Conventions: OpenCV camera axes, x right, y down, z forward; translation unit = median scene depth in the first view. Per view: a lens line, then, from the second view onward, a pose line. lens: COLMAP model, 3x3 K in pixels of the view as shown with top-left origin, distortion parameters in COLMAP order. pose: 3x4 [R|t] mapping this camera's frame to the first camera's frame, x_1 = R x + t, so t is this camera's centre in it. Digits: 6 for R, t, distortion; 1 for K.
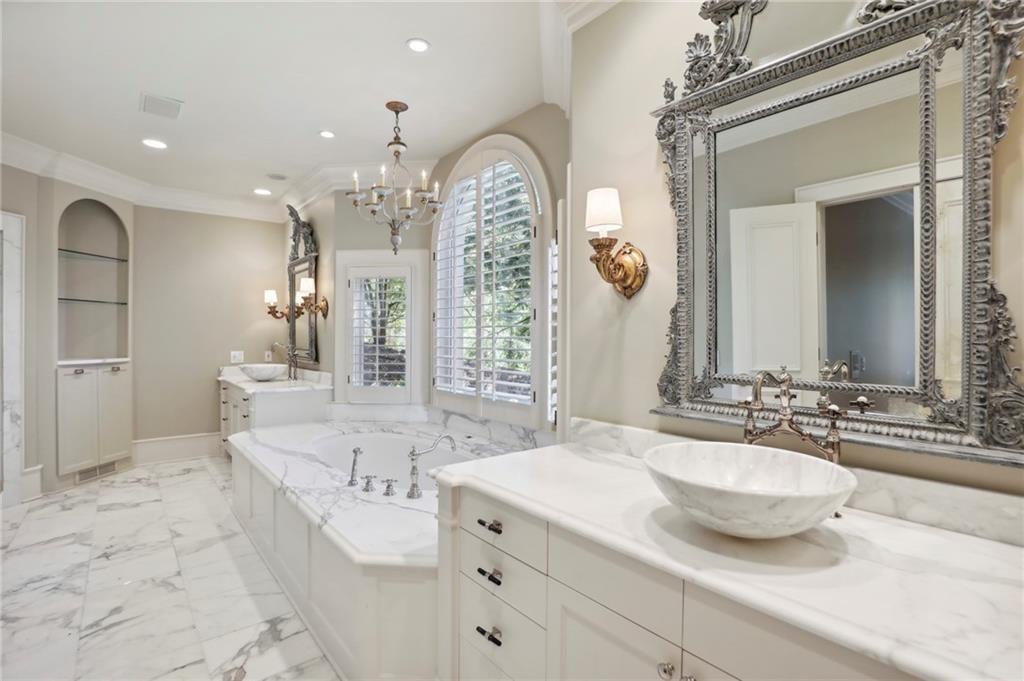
lens RADIAL K [[478.9, 0, 505.0], [0, 478.9, 341.5], [0, 0, 1]] dist [-0.023825, -0.001203]
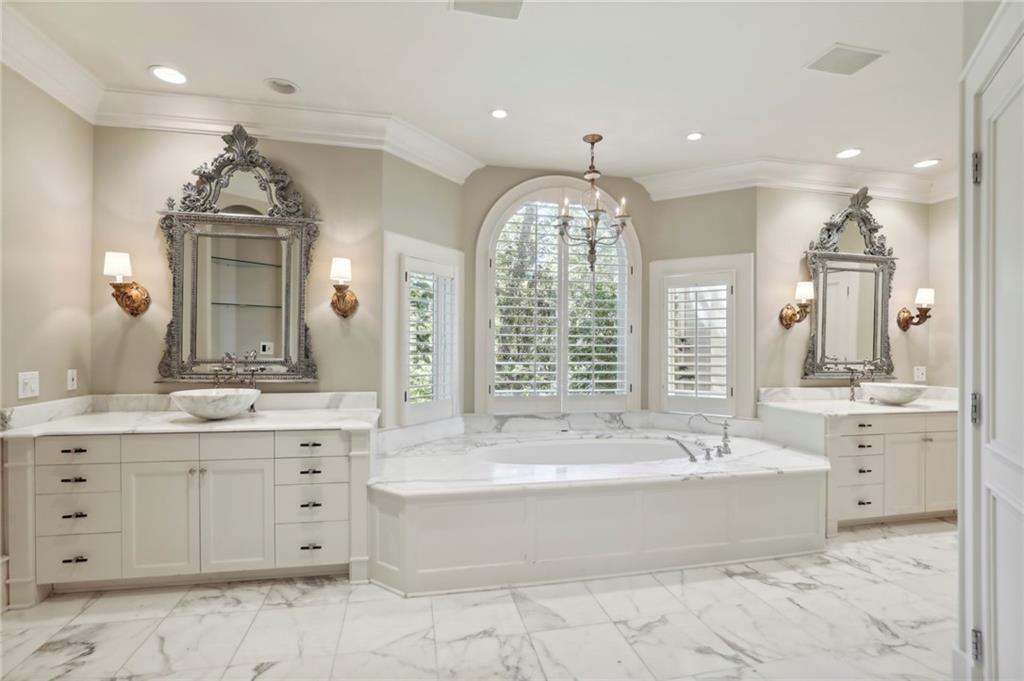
lens RADIAL K [[478.9, 0, 504.9], [0, 478.9, 340.6], [0, 0, 1]] dist [-0.023825, -0.001203]
pose [[0.463414, 0.007311, 0.886112, -1.671250], [0.000438, 0.999964, -0.008479, -0.012534], [-0.886142, 0.004317, 0.463394, 0.840369]]
